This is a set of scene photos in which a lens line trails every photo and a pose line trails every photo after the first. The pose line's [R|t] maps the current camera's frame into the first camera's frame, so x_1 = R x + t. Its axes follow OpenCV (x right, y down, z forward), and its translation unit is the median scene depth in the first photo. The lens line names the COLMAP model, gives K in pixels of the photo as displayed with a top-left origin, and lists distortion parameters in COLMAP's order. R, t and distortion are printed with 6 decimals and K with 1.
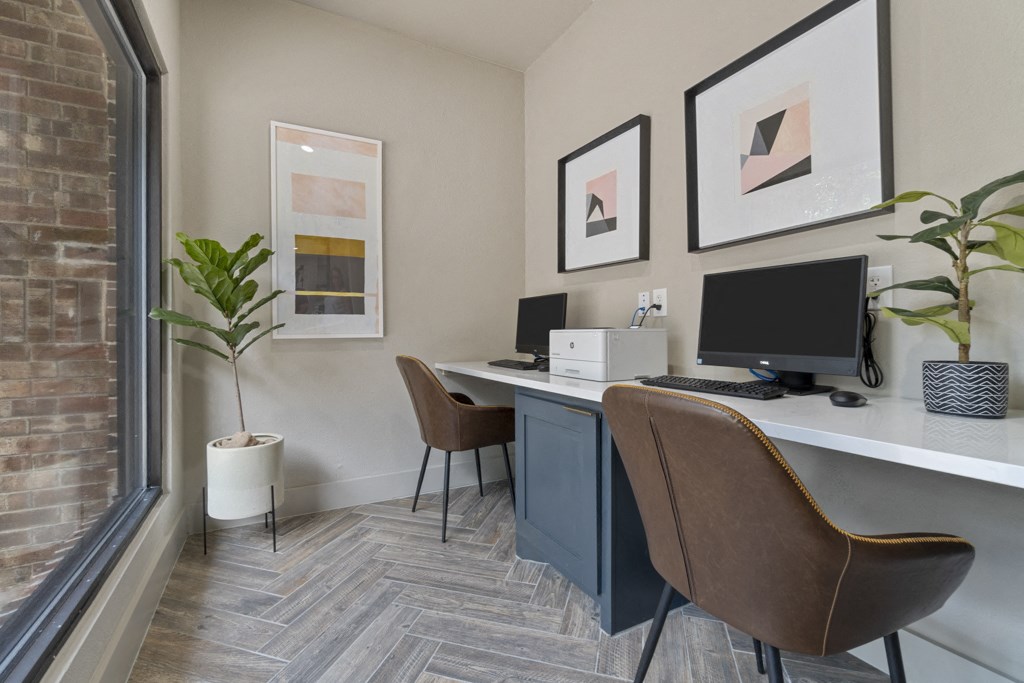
lens RADIAL K [[451.0, 0, 506.2], [0, 451.0, 334.2], [0, 0, 1]] dist [-0.003942, -0.000125]
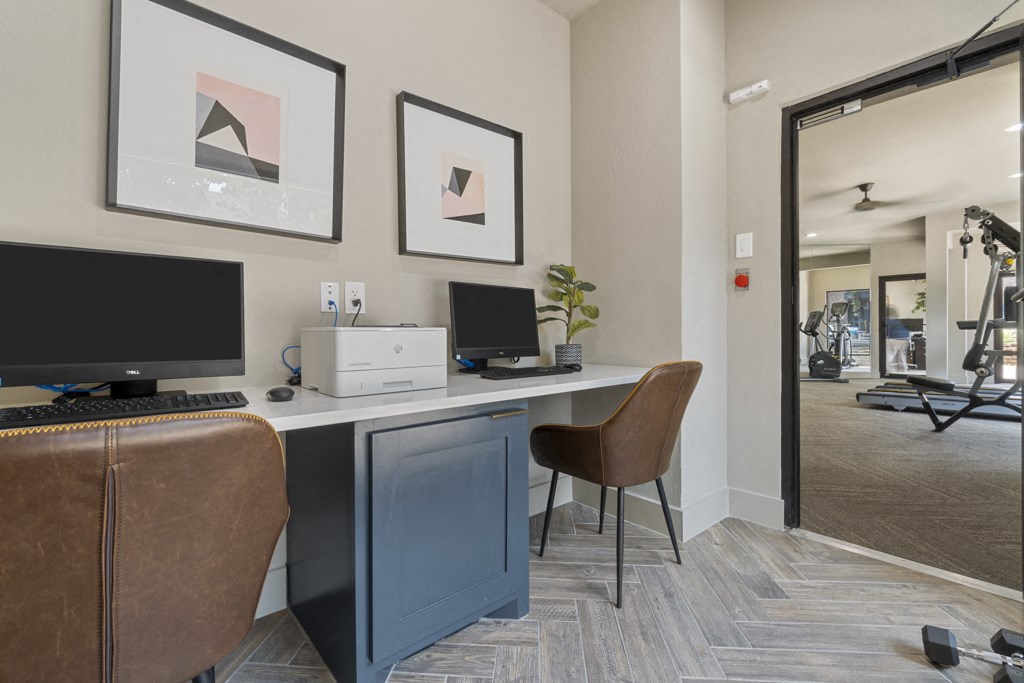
lens RADIAL K [[451.0, 0, 505.2], [0, 451.0, 335.2], [0, 0, 1]] dist [-0.003942, -0.000125]
pose [[-0.224078, -0.001015, 0.974571, -0.632432], [0.009794, 0.999947, 0.003293, 0.002062], [-0.974522, 0.010283, -0.224056, 1.014231]]
